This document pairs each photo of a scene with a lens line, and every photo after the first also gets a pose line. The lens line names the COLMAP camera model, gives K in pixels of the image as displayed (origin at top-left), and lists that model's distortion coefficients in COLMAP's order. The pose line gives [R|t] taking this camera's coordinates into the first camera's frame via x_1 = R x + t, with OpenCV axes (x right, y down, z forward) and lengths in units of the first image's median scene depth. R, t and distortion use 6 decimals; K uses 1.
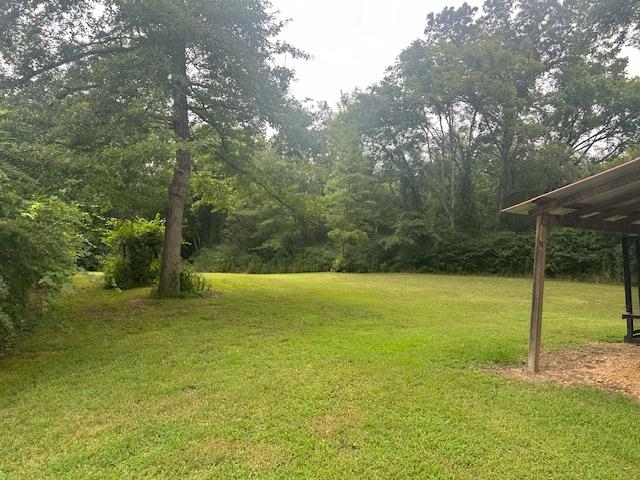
lens RADIAL K [[448.8, 0, 319.1], [0, 448.8, 241.8], [0, 0, 1]] dist [0.147405, -0.219887]
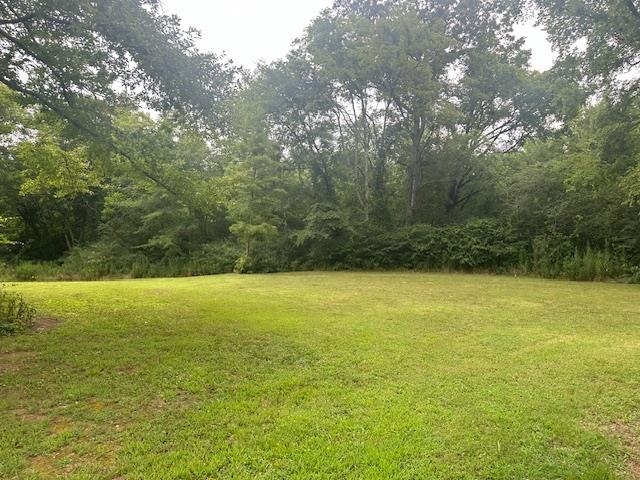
lens RADIAL K [[448.8, 0, 319.1], [0, 448.8, 241.8], [0, 0, 1]] dist [0.147405, -0.219887]
pose [[0.977801, -0.014590, 0.209026, 0.005582], [0.012215, 0.999845, 0.012647, -0.000528], [-0.209179, -0.009812, 0.977828, 0.127259]]
